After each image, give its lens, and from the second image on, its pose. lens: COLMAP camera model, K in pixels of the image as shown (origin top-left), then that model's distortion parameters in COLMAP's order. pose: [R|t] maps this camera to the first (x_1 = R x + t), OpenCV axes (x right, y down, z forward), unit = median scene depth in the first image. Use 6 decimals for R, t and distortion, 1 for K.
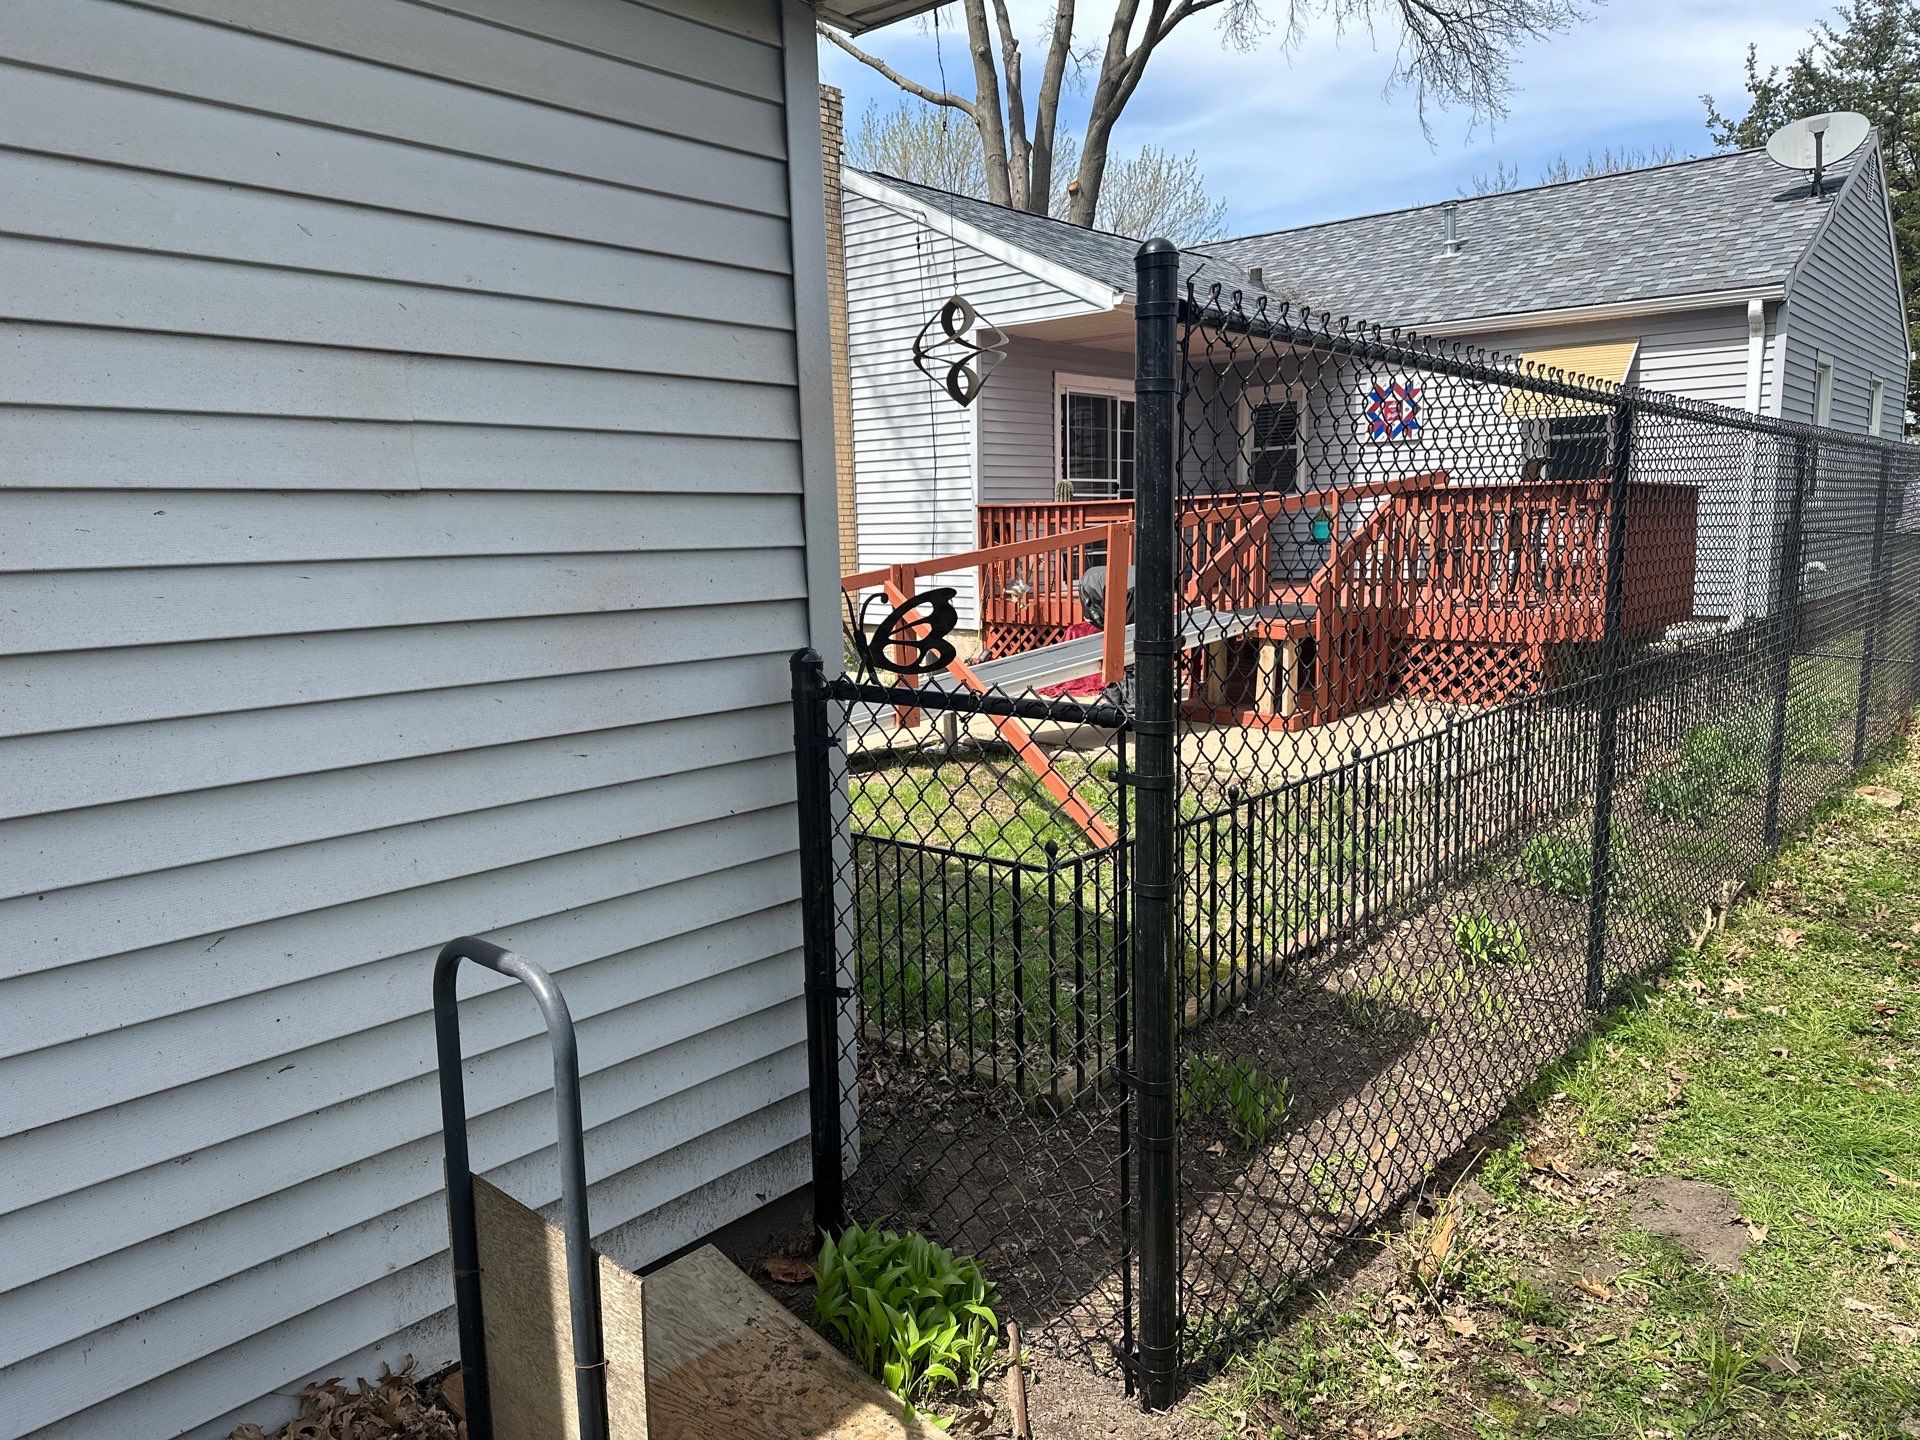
lens RADIAL K [[1328.4, 0, 960.0], [0, 1328.4, 720.0], [0, 0, 1]] dist [0.113455, -0.172168]
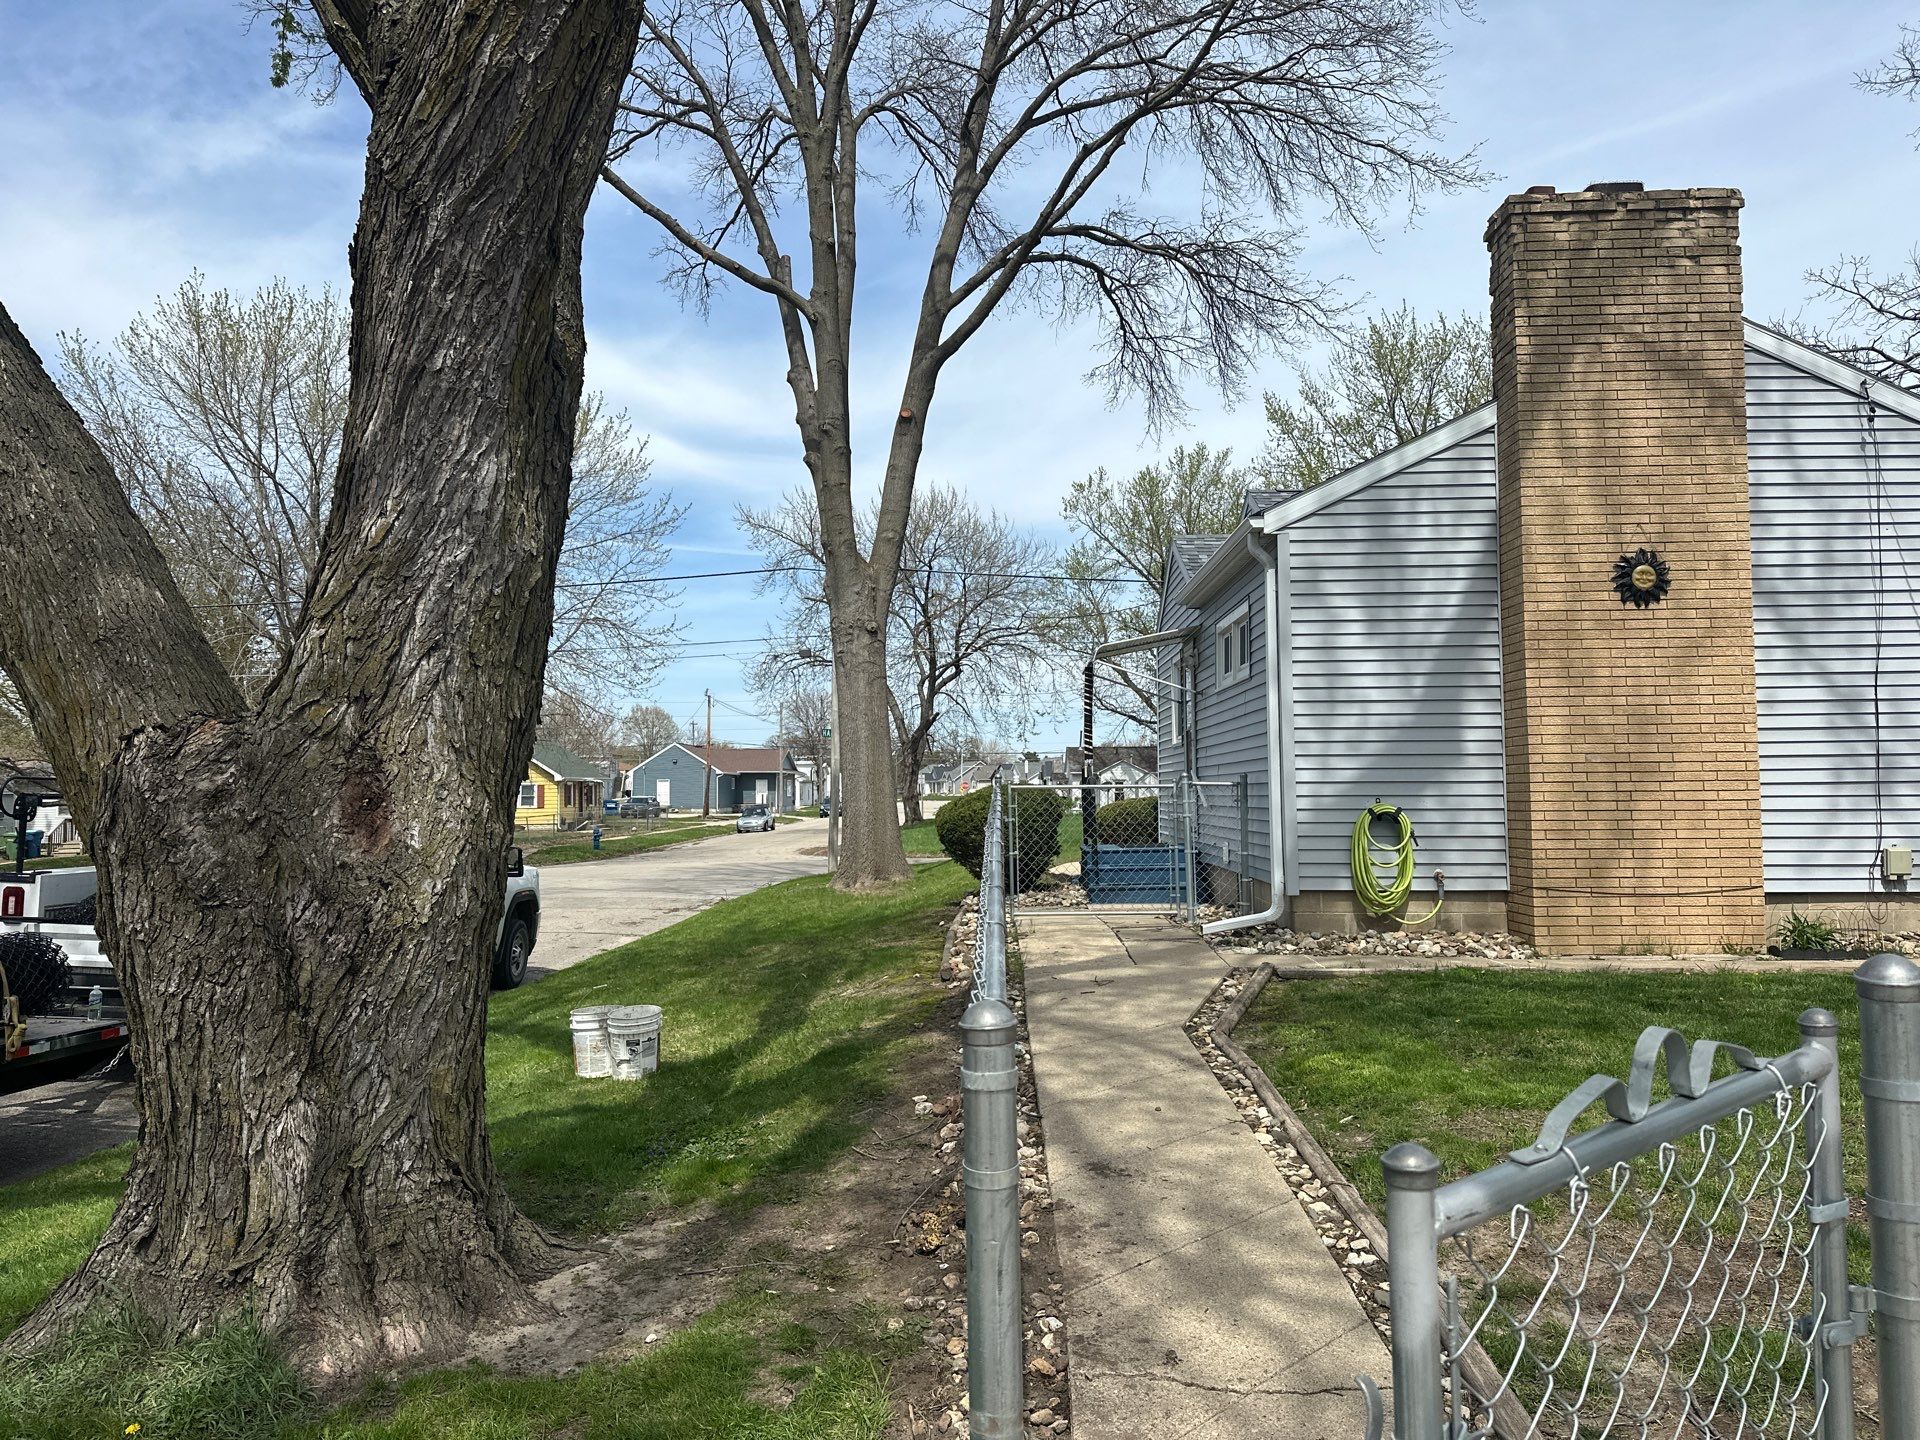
lens RADIAL K [[1328.4, 0, 960.0], [0, 1328.4, 720.0], [0, 0, 1]] dist [0.113455, -0.172168]
pose [[0.775581, 0.043714, 0.629733, -0.931109], [0.088230, 0.980300, -0.176713, -0.076526], [-0.625052, 0.192617, 0.756445, 0.738731]]
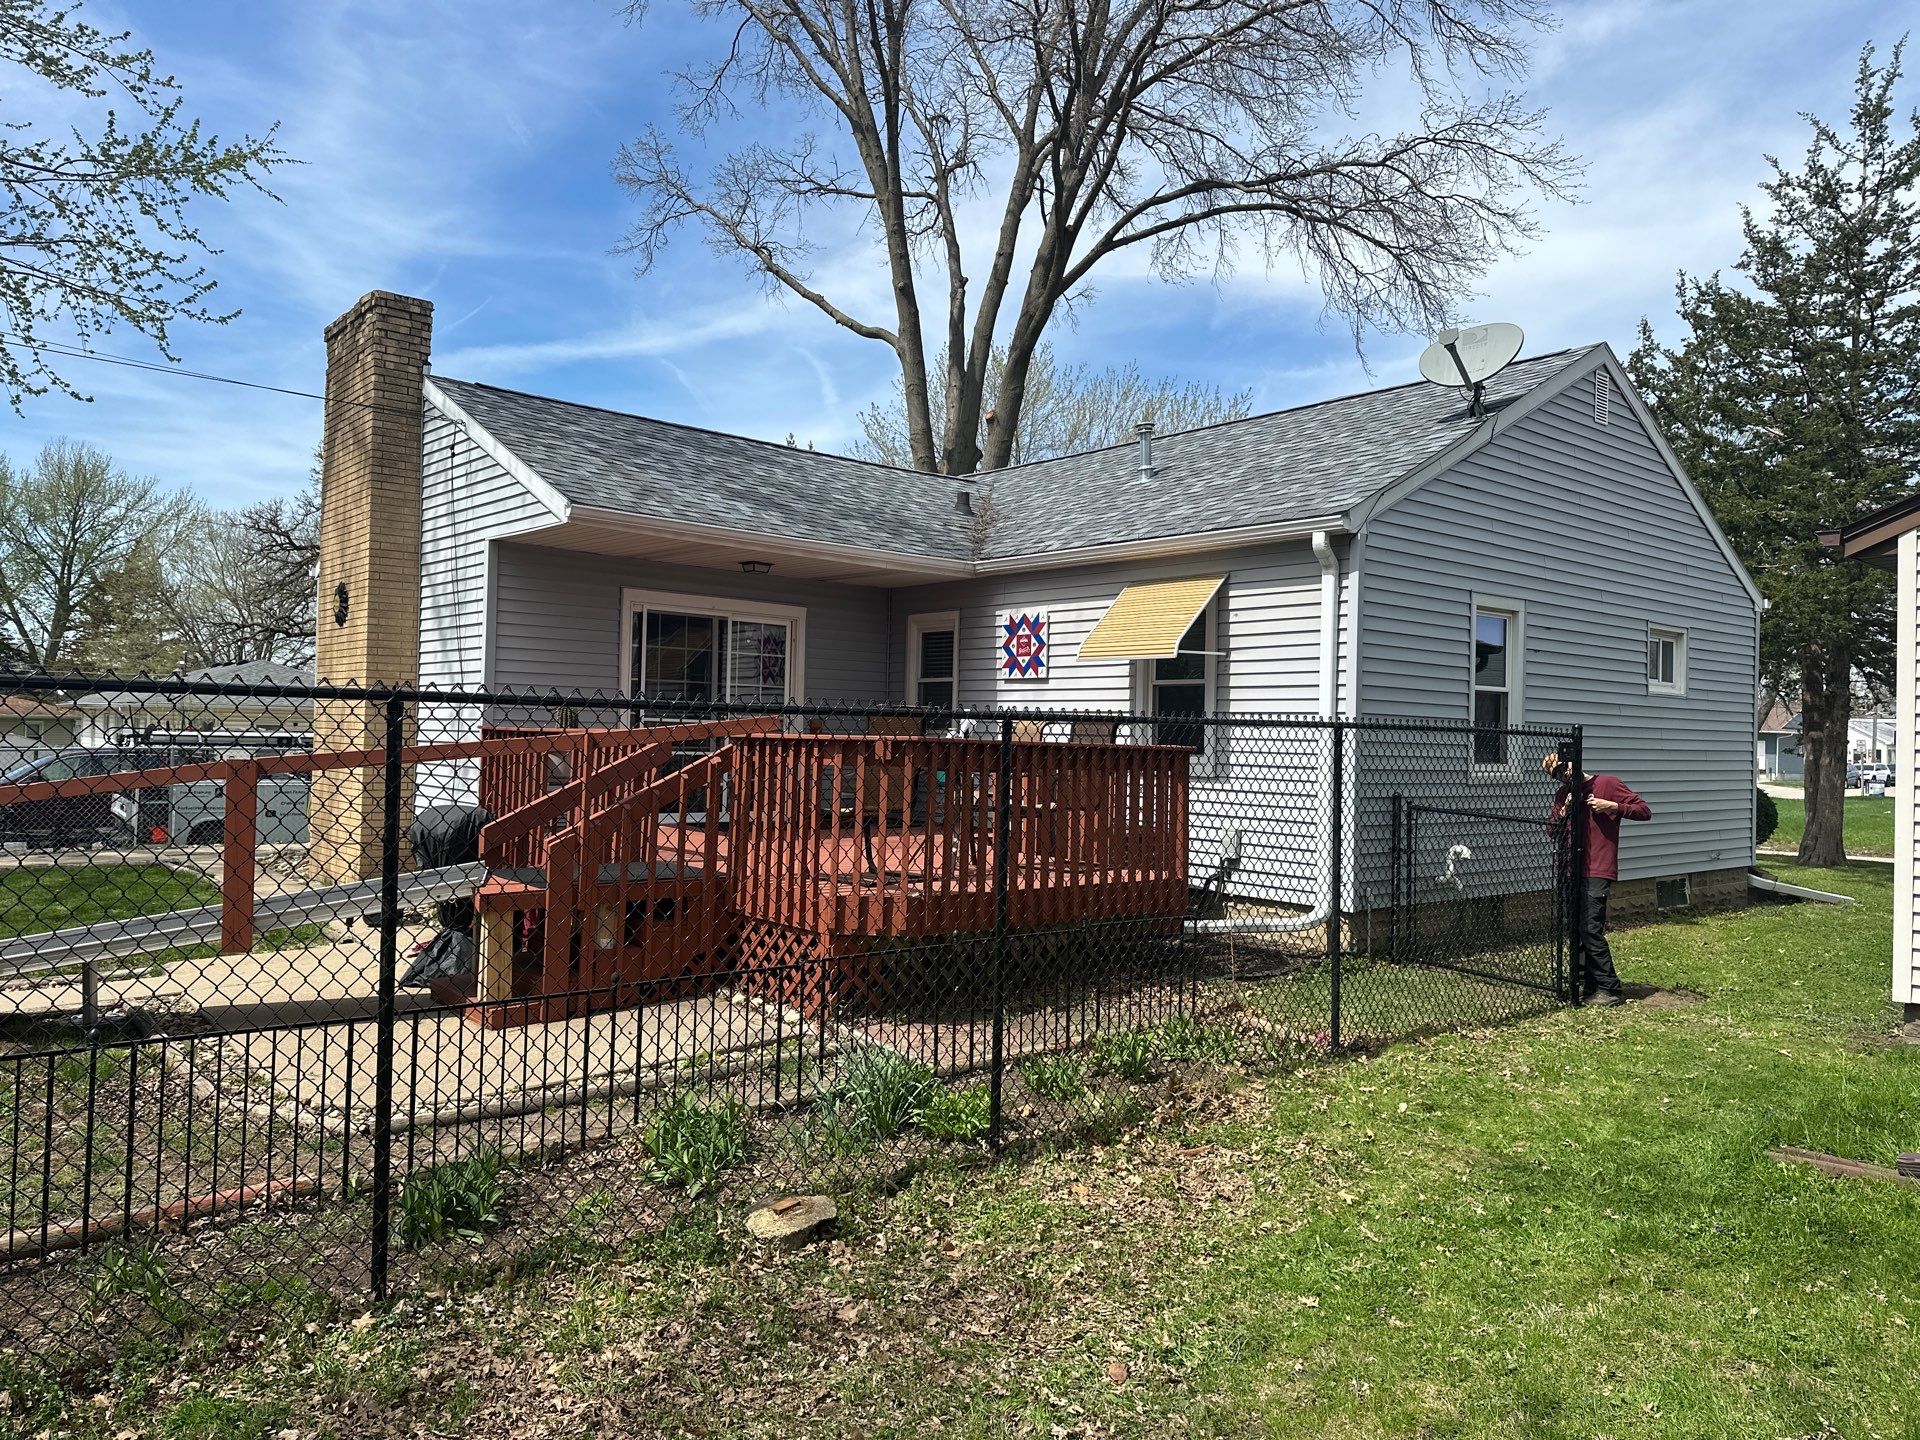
lens RADIAL K [[1349.4, 0, 960.0], [0, 1349.4, 720.0], [0, 0, 1]] dist [-0.003792, 0.006156]
pose [[0.990294, 0.042571, -0.132310, 0.433309], [-0.063162, 0.985805, -0.155563, -0.044668], [0.123810, 0.162410, 0.978925, 0.148619]]
